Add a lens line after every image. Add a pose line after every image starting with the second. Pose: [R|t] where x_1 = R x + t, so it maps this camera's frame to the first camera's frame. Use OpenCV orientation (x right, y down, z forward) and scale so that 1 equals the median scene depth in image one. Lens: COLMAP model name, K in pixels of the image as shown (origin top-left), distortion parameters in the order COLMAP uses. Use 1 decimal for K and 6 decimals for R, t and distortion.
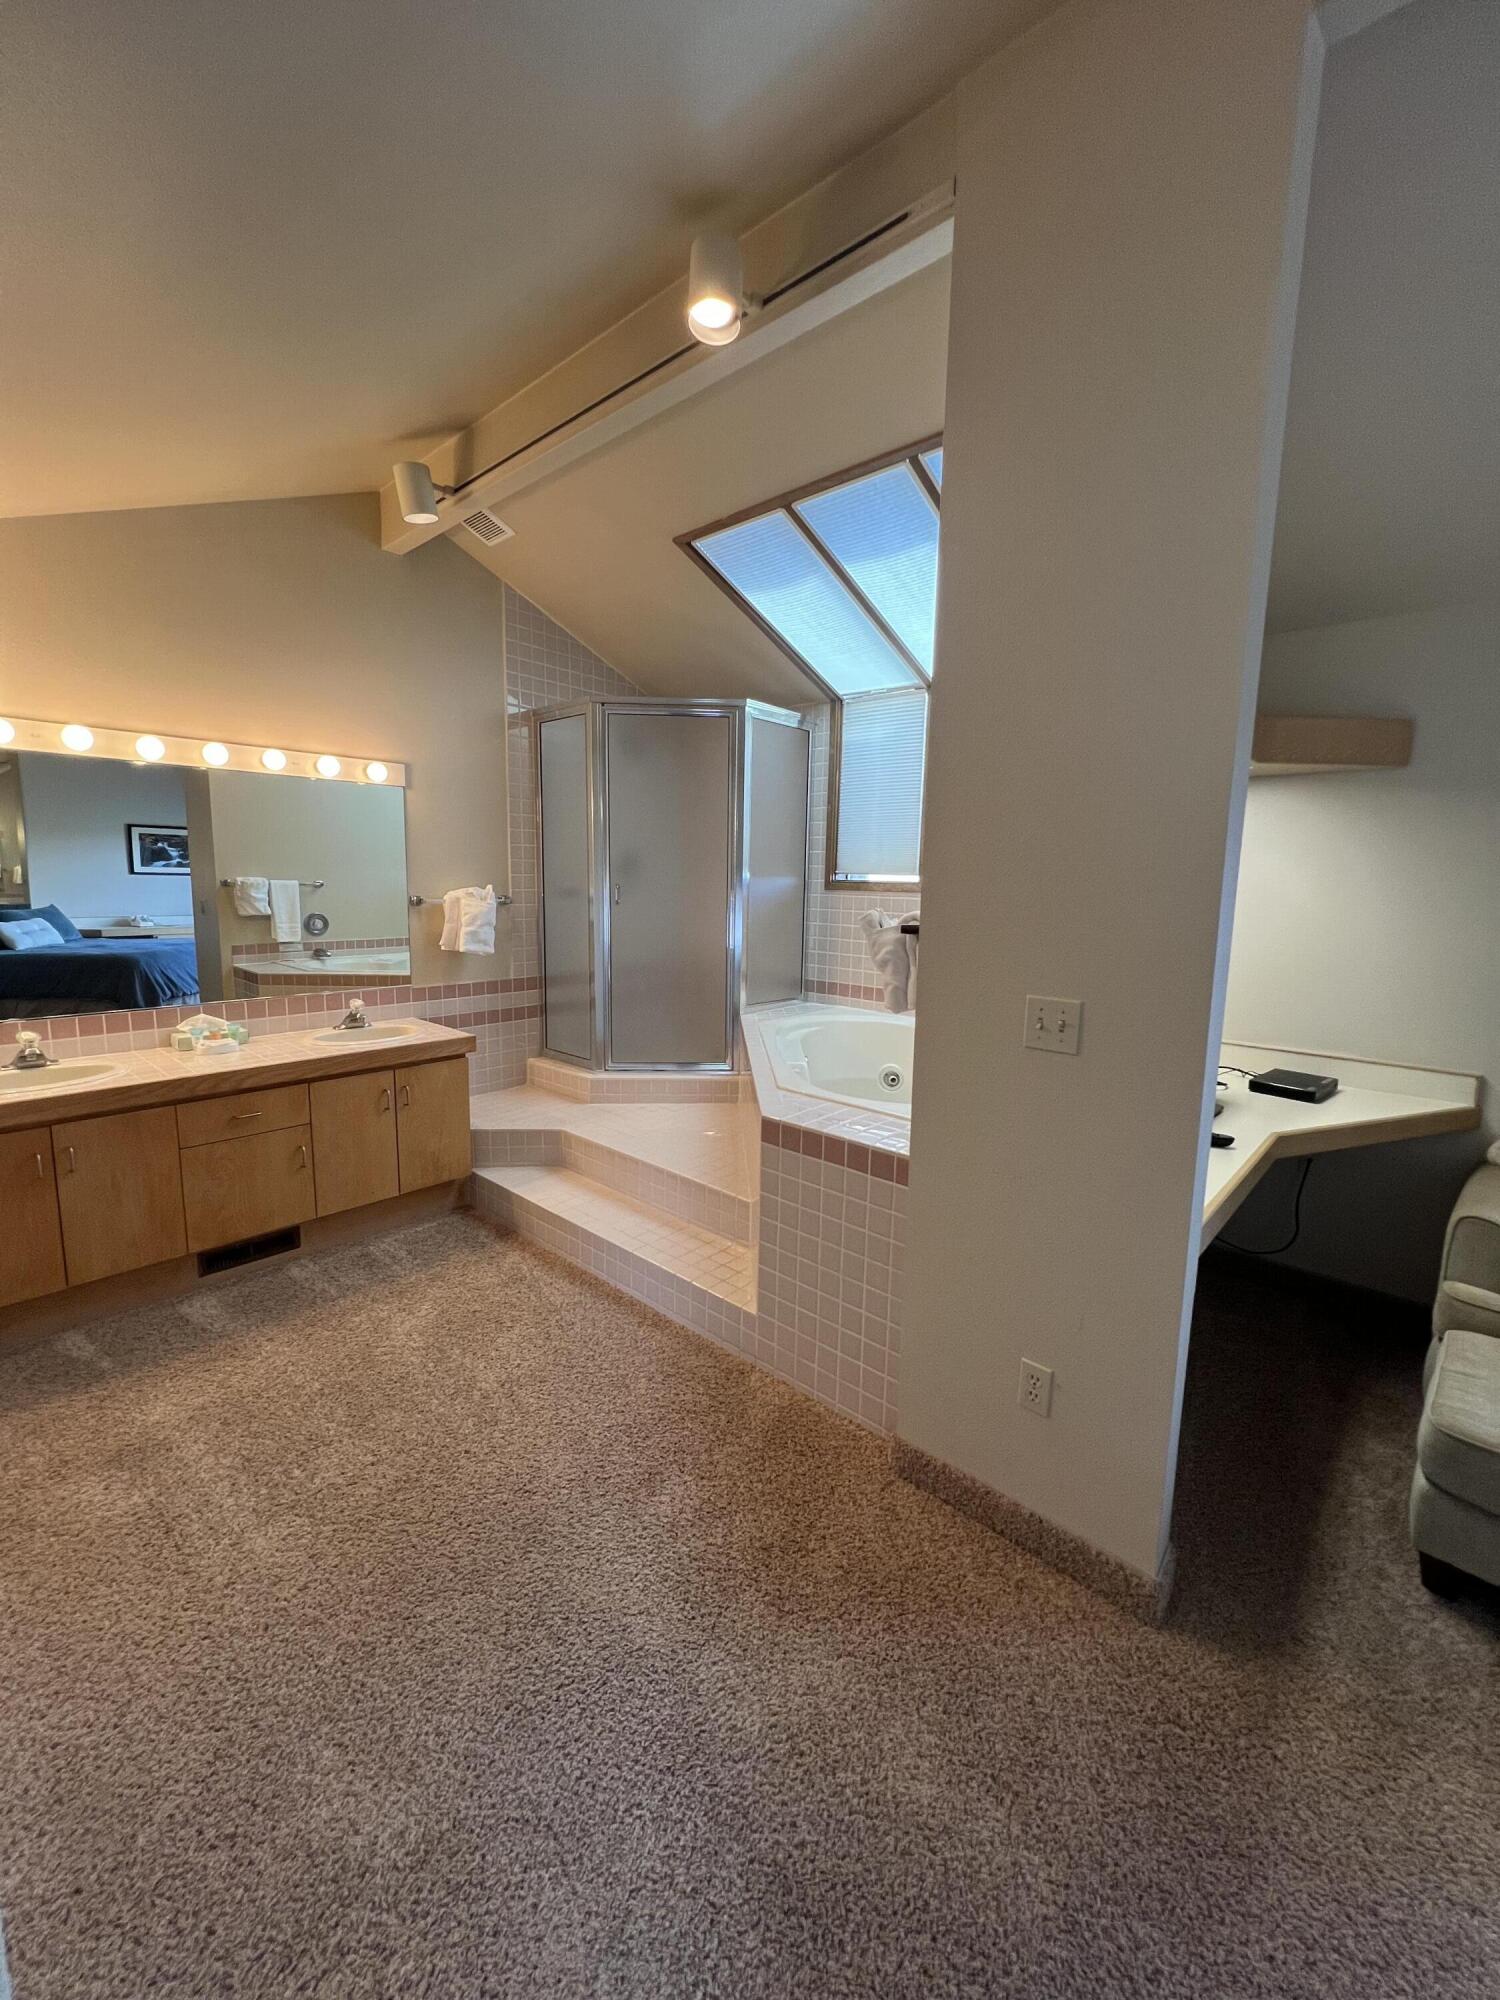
lens RADIAL K [[800.6, 0, 747.8], [0, 800.6, 994.8], [0, 0, 1]] dist [0.000249, 0.000240]
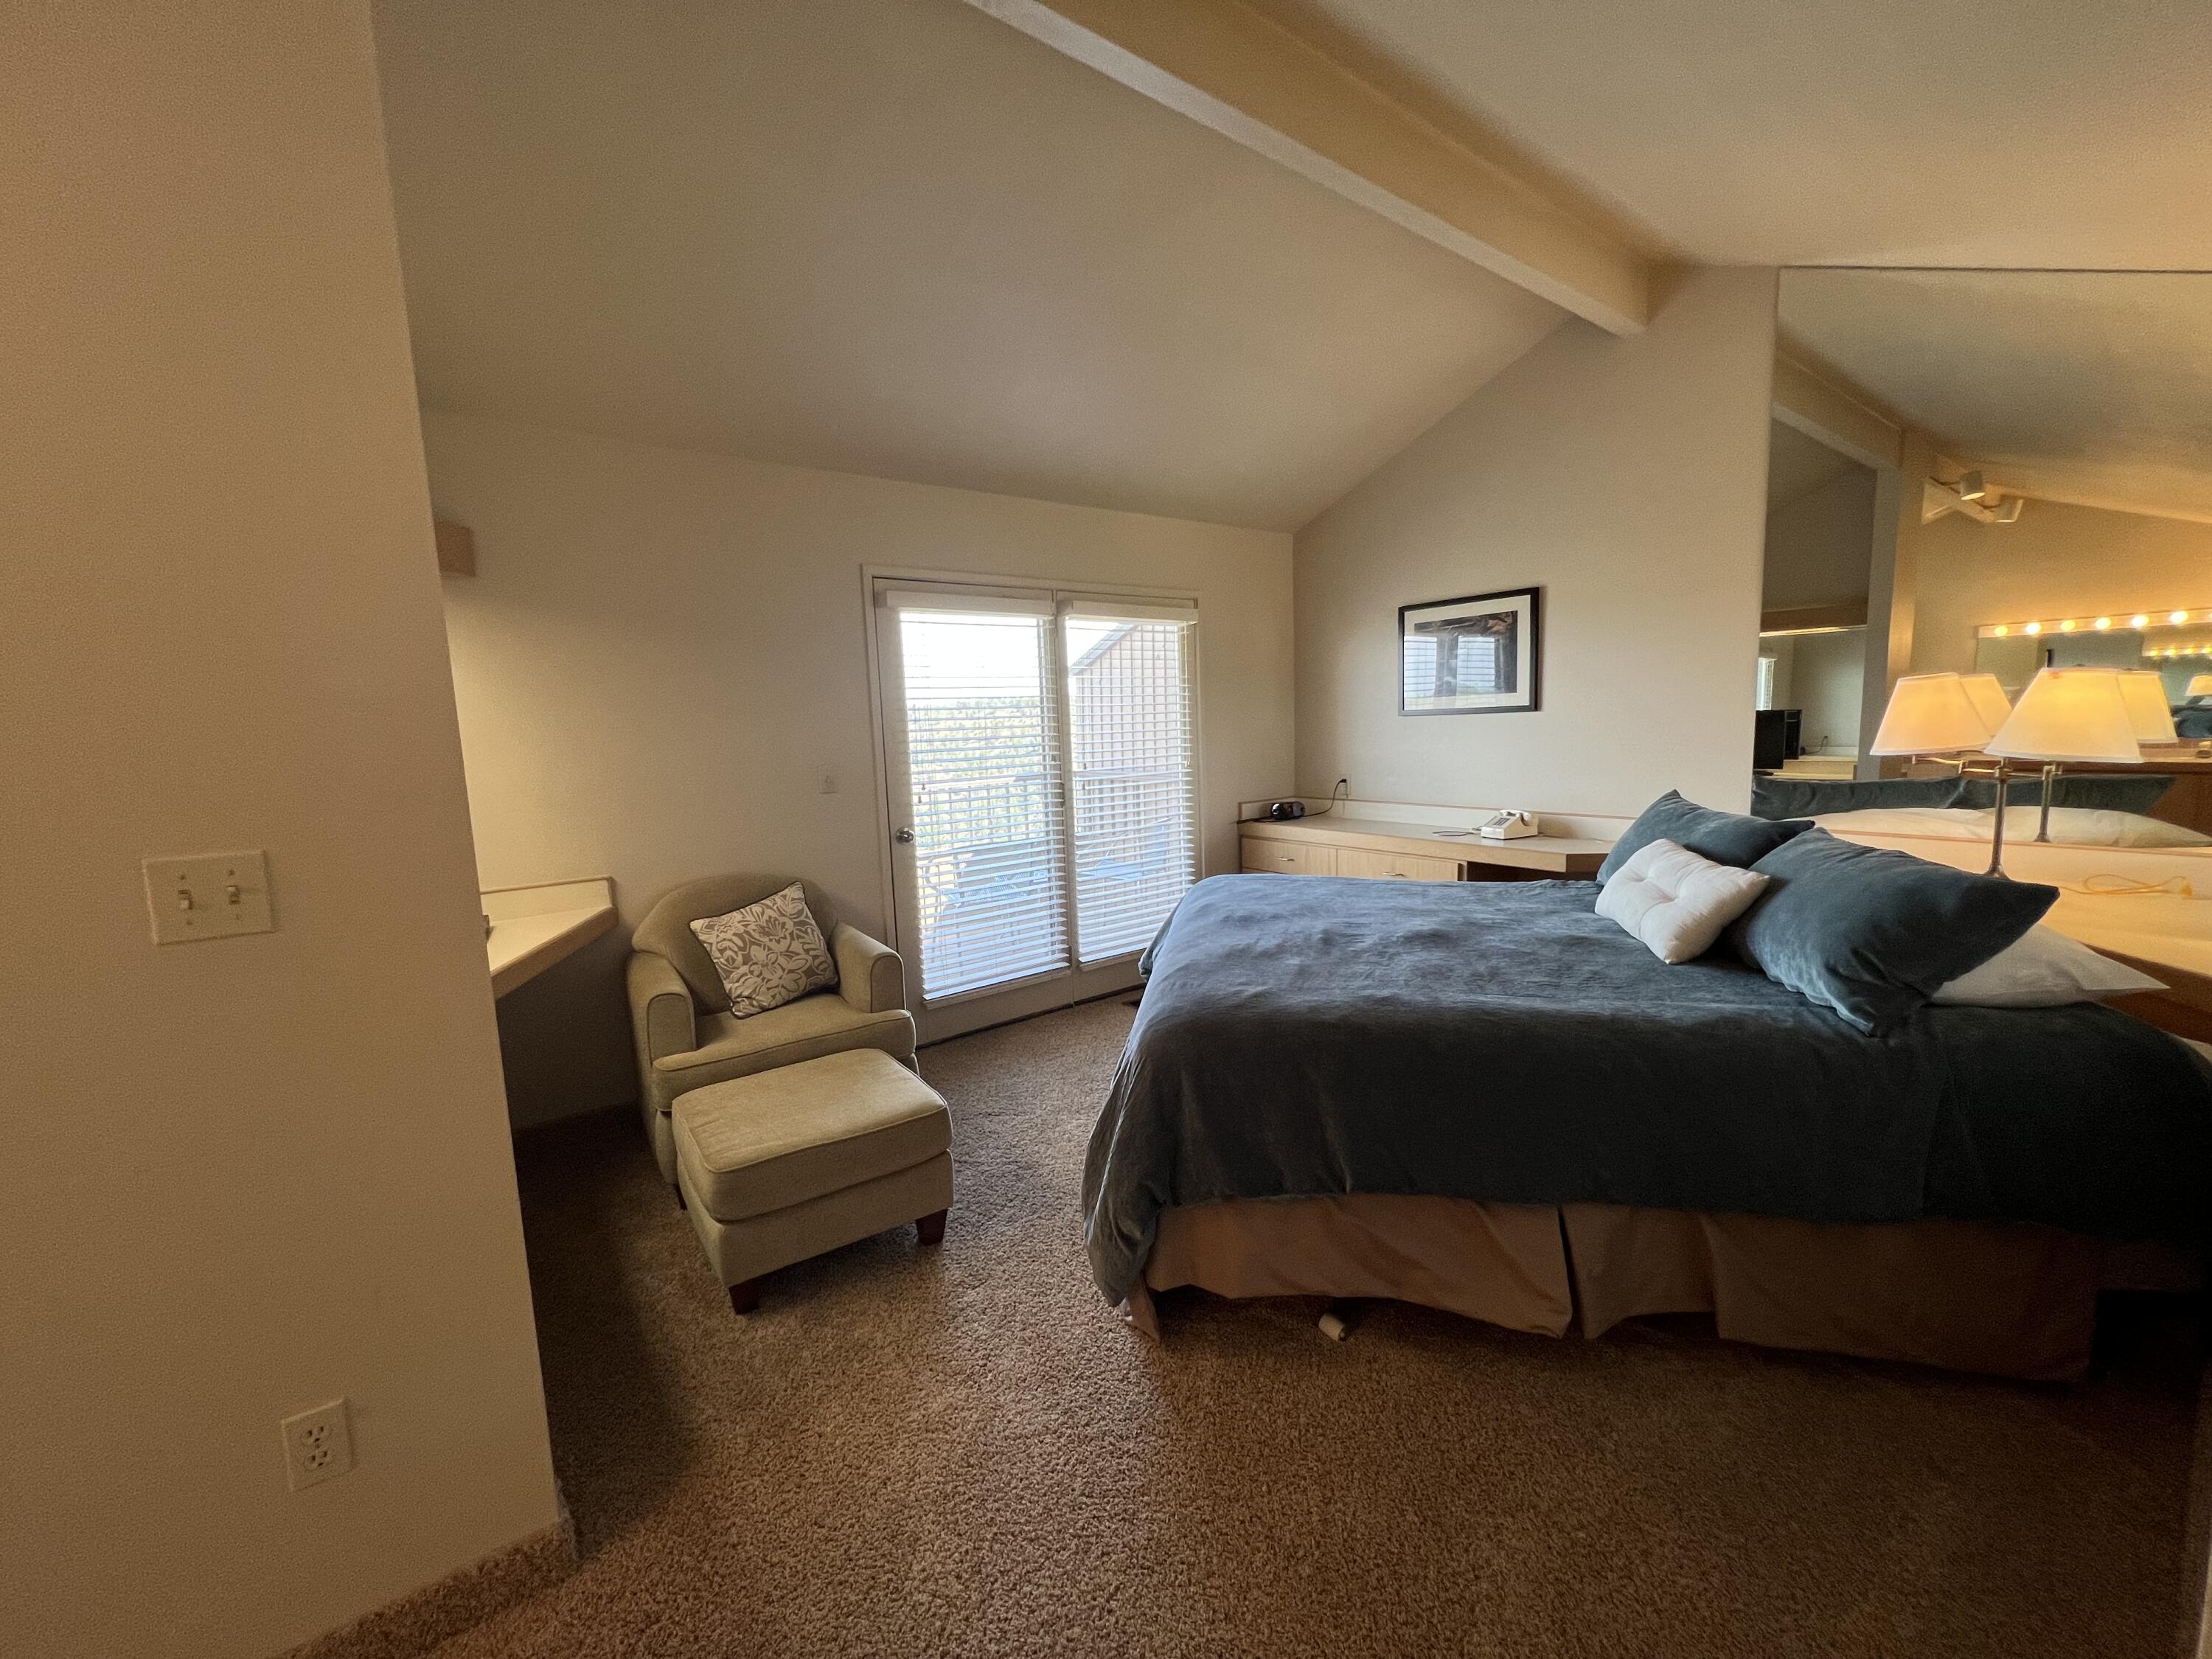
lens RADIAL K [[885.4, 0, 1105.4], [0, 885.4, 827.7], [0, 0, 1]] dist [0.000249, 0.000240]
pose [[0.182615, -0.146955, 0.972140, -0.160736], [0.175996, 0.977682, 0.114732, 0.026952], [-0.967304, 0.150141, 0.204403, 0.157843]]
